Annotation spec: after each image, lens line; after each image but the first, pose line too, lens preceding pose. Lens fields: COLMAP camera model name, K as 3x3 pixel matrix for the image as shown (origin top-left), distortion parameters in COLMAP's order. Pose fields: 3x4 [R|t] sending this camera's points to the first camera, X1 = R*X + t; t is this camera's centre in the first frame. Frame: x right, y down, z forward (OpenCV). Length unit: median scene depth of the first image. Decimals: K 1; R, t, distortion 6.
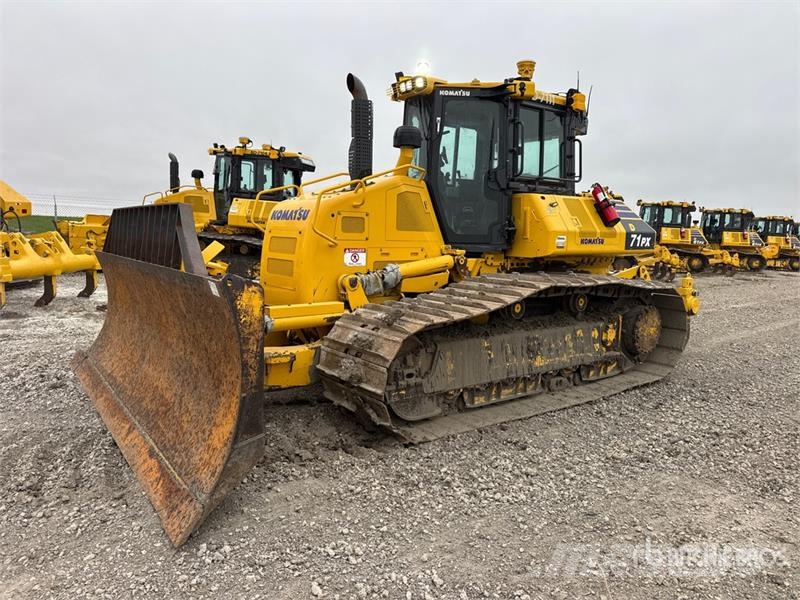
lens RADIAL K [[548.9, 0, 393.3], [0, 548.9, 303.5], [0, 0, 1]] dist [0.093544, -0.117325]
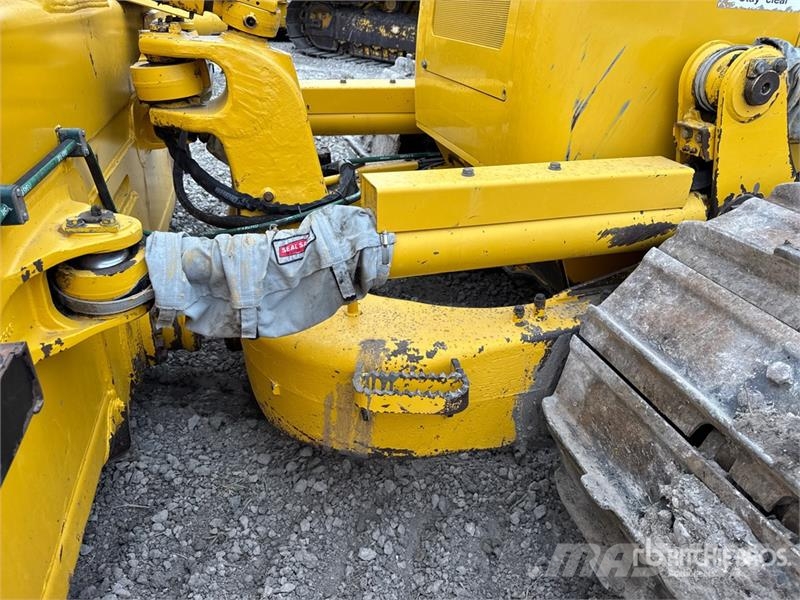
lens RADIAL K [[567.4, 0, 406.3], [0, 567.4, 294.8], [0, 0, 1]] dist [0.074323, -0.089730]
pose [[0.937955, 0.175253, -0.299211, -0.114474], [-0.065050, 0.936492, 0.344604, -0.026735], [0.340602, -0.303760, 0.889787, 0.660742]]
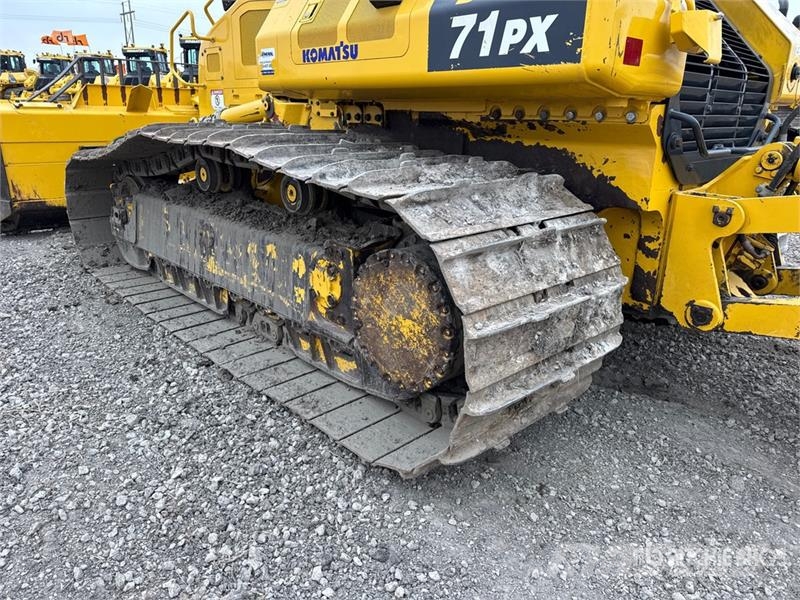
lens RADIAL K [[559.9, 0, 401.6], [0, 559.9, 301.3], [0, 0, 1]] dist [0.087213, -0.122627]
pose [[0.114679, 0.297642, -0.947765, 0.946283], [-0.142523, 0.949119, 0.280822, -0.071999], [0.983126, 0.102874, 0.151265, 1.155452]]
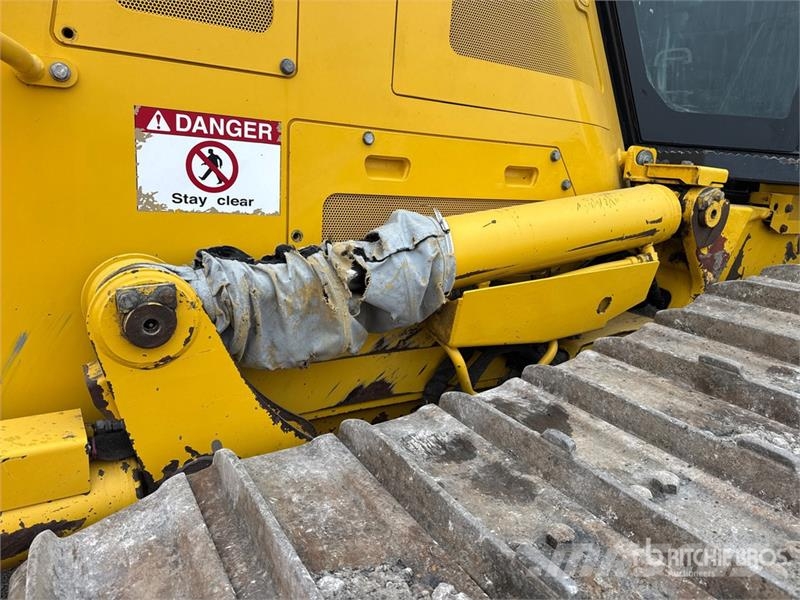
lens RADIAL K [[559.9, 0, 401.6], [0, 559.9, 301.3], [0, 0, 1]] dist [0.087213, -0.122627]
pose [[0.994188, 0.069980, -0.081814, 0.011790], [-0.061396, 0.992775, 0.103093, -0.059829], [0.088437, -0.097471, 0.991301, 0.783108]]
